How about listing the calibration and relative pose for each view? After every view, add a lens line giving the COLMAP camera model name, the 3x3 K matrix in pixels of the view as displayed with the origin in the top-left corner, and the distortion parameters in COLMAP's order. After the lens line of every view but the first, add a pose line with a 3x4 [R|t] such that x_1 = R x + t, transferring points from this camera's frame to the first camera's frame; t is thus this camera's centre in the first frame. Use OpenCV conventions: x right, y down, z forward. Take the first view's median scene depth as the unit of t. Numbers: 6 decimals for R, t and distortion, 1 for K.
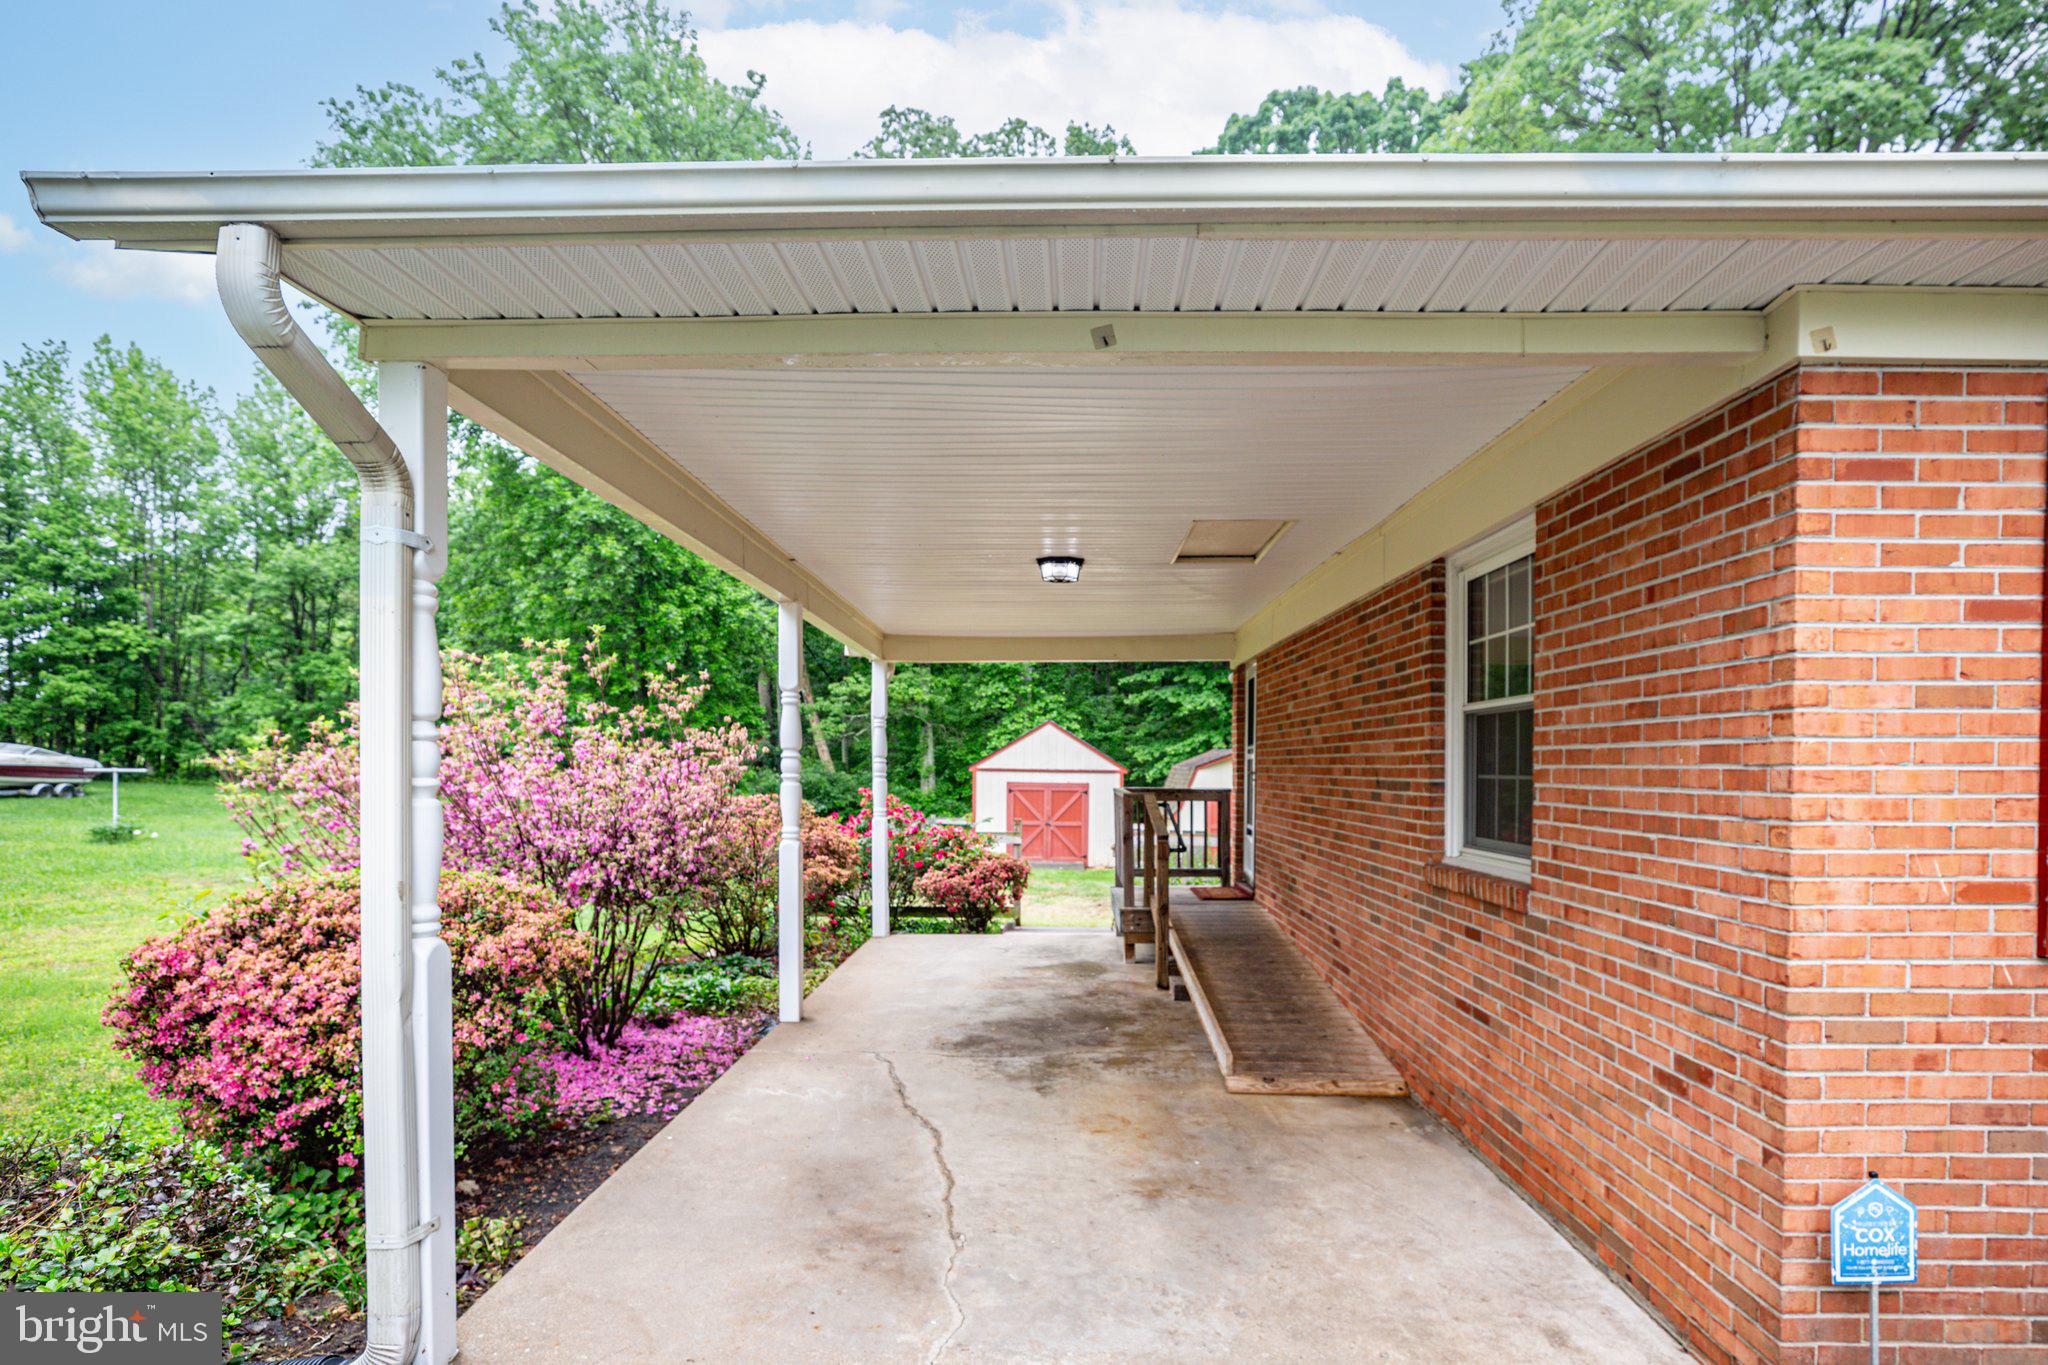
lens RADIAL K [[1046.6, 0, 1081.3], [0, 1046.6, 785.4], [0, 0, 1]] dist [-0.033936, 0.002376]
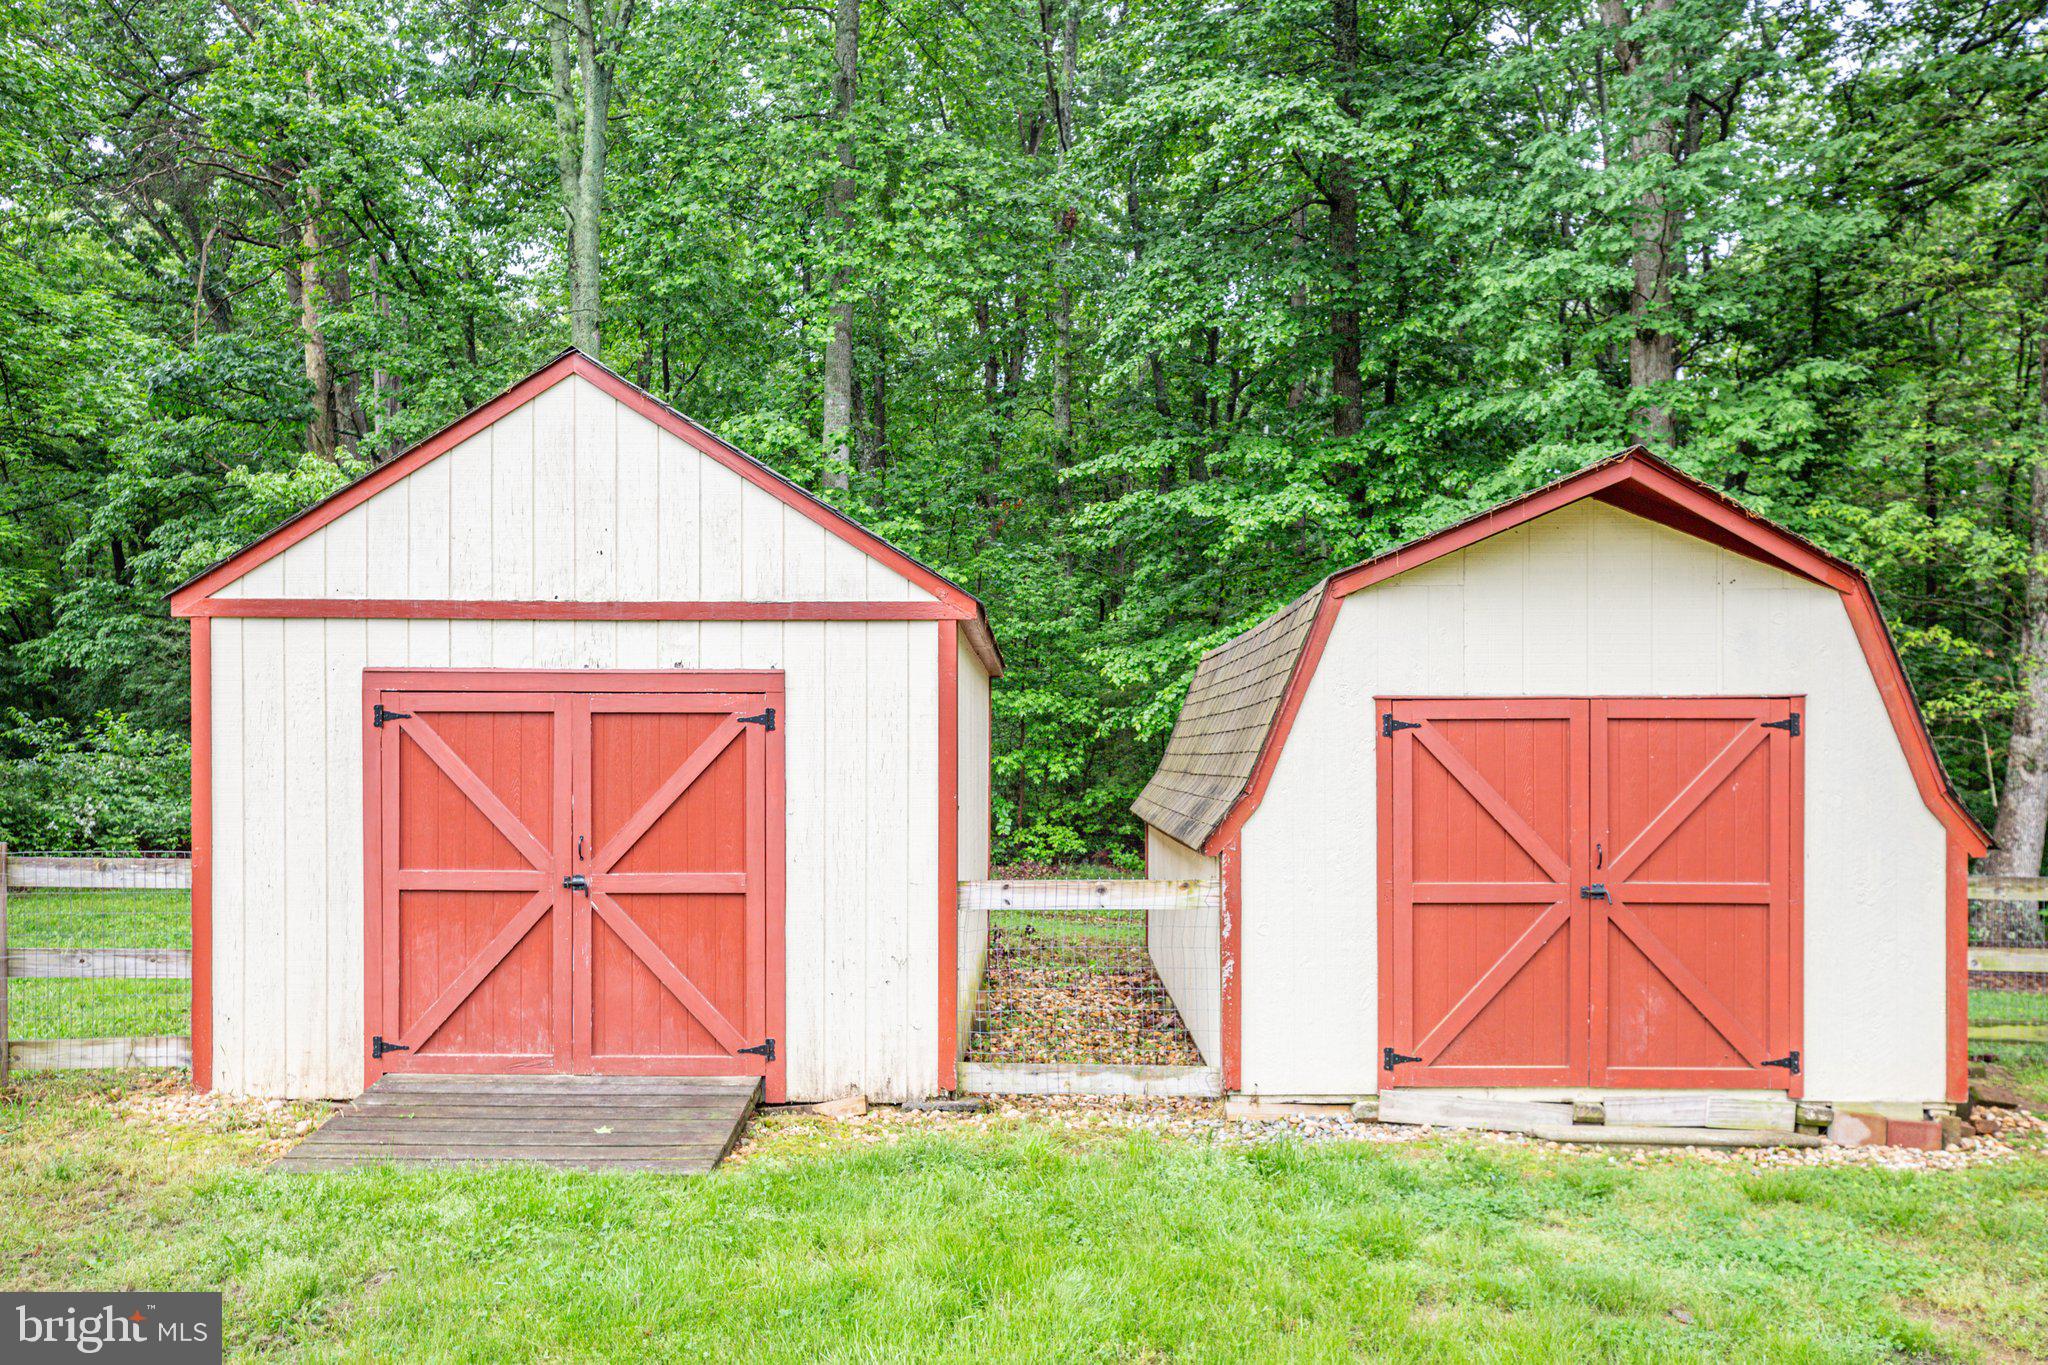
lens RADIAL K [[1471.9, 0, 1078.6], [0, 1471.9, 751.4], [0, 0, 1]] dist [0.010062, 0.001369]
pose [[0.999911, -0.012842, 0.003737, 0.061737], [0.012930, 0.999614, -0.024603, 0.020548], [-0.003420, 0.024649, 0.999690, 0.734967]]
